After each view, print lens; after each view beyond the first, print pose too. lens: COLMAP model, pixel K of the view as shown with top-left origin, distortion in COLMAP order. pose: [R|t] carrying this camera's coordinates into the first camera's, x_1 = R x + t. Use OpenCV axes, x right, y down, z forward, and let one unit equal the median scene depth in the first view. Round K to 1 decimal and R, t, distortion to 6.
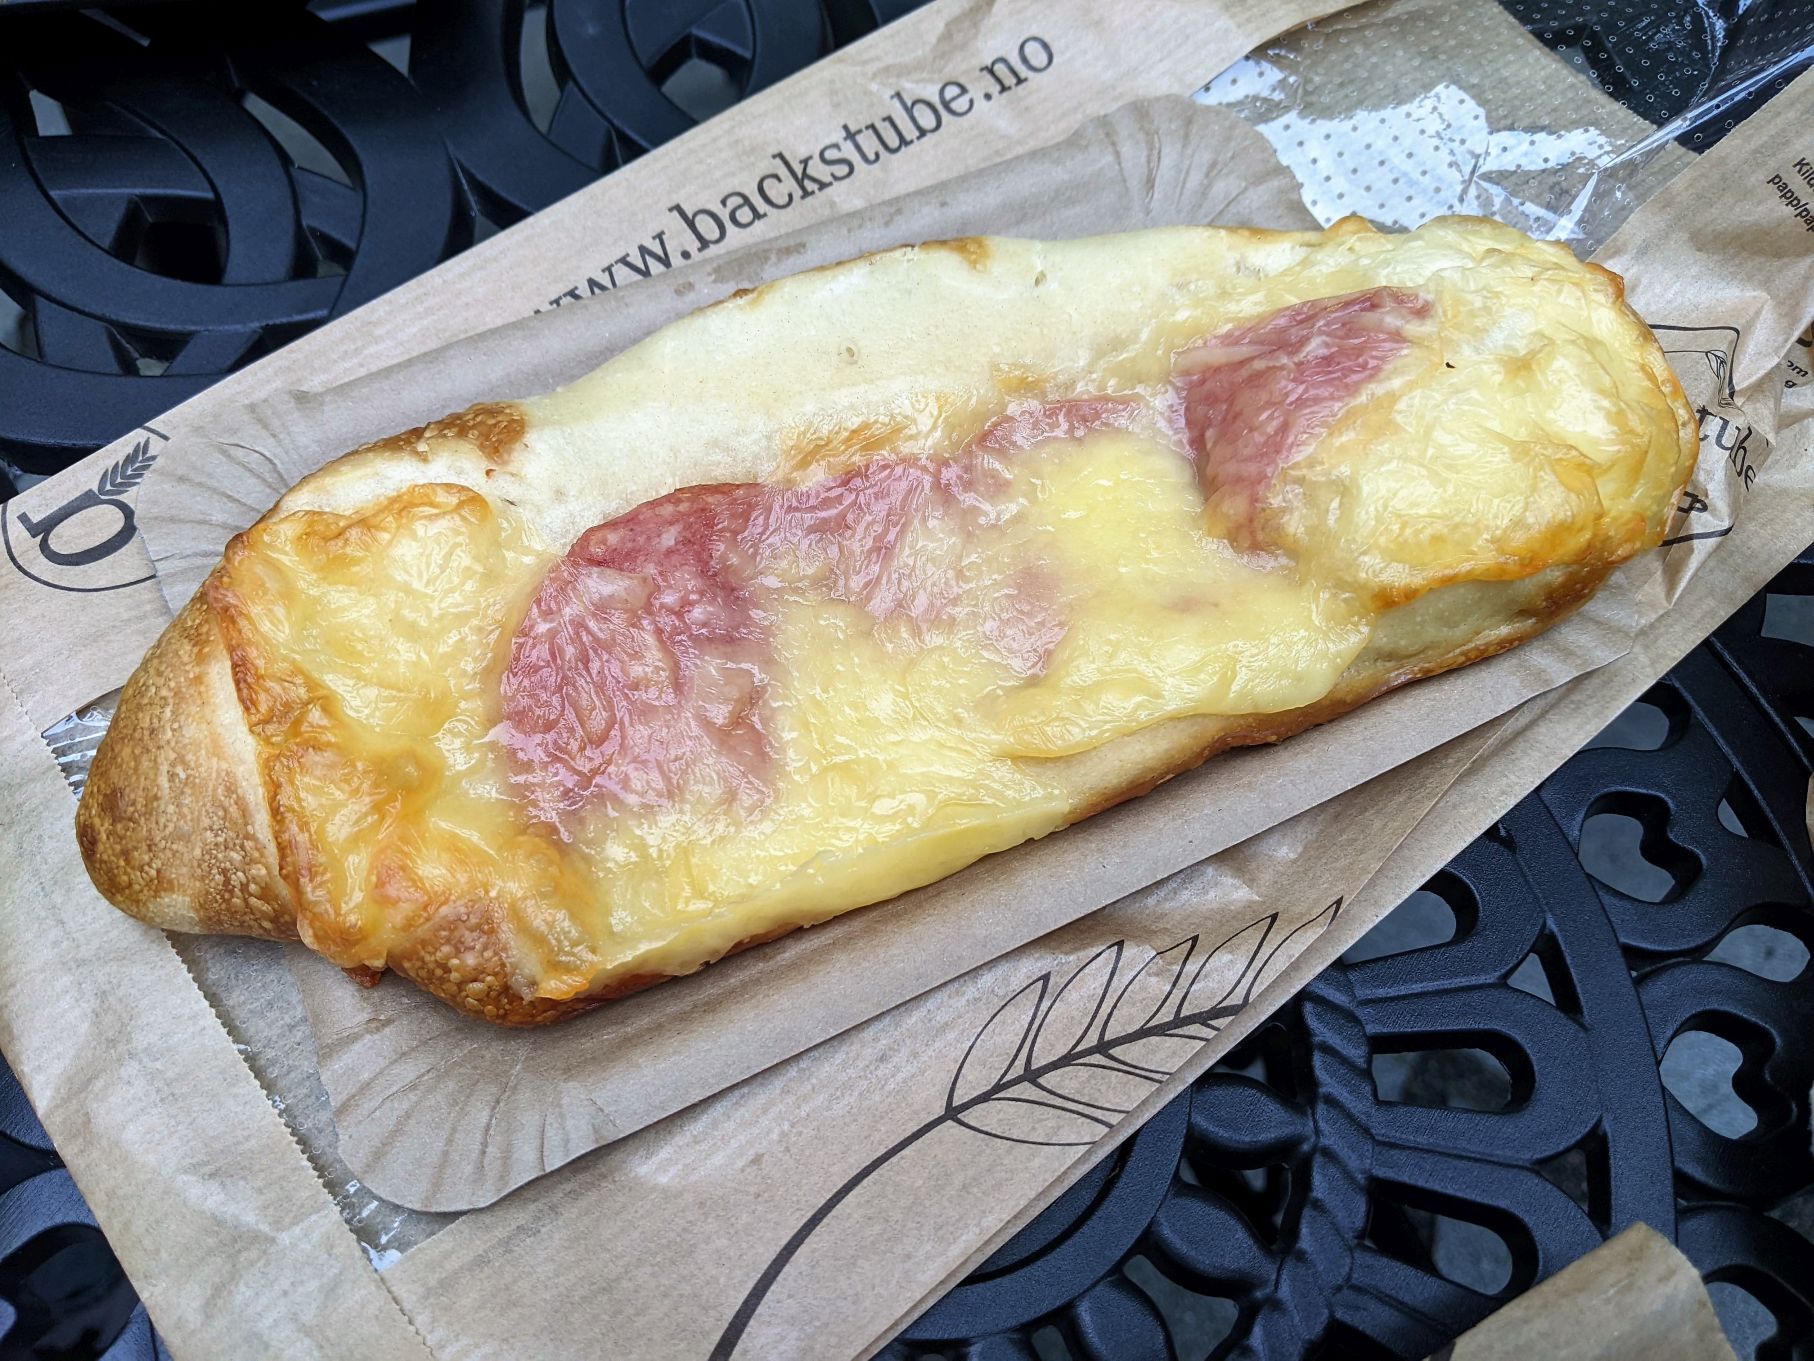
lens RADIAL K [[1430.8, 0, 902.4], [0, 1430.8, 684.8], [0, 0, 1]] dist [-0.033413, 0.003820]
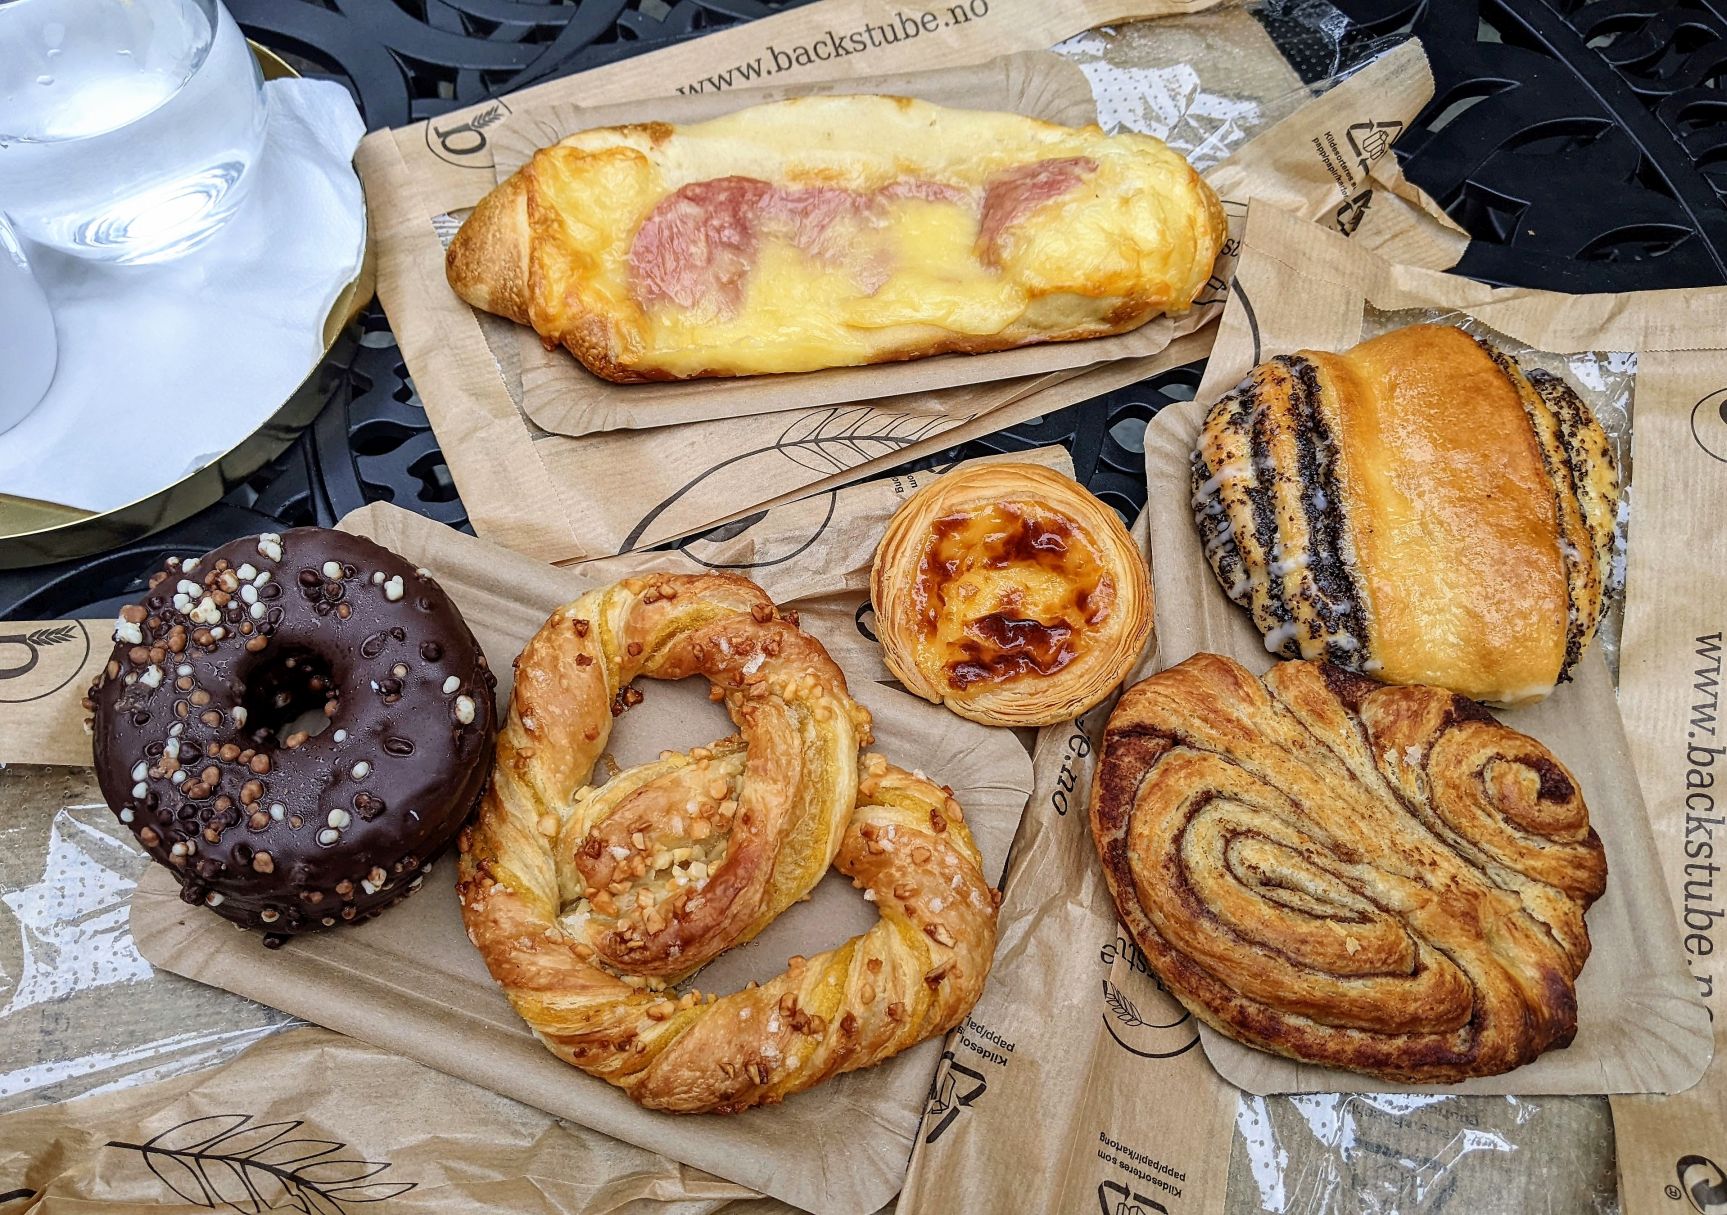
lens RADIAL K [[1422.4, 0, 866.3], [0, 1422.4, 605.4], [0, 0, 1]] dist [0.001156, 0.004073]
pose [[0.964649, 0.242735, -0.102624, 0.417668], [-0.239665, 0.969971, 0.041439, 0.355818], [0.109601, -0.015379, 0.993857, -1.131935]]
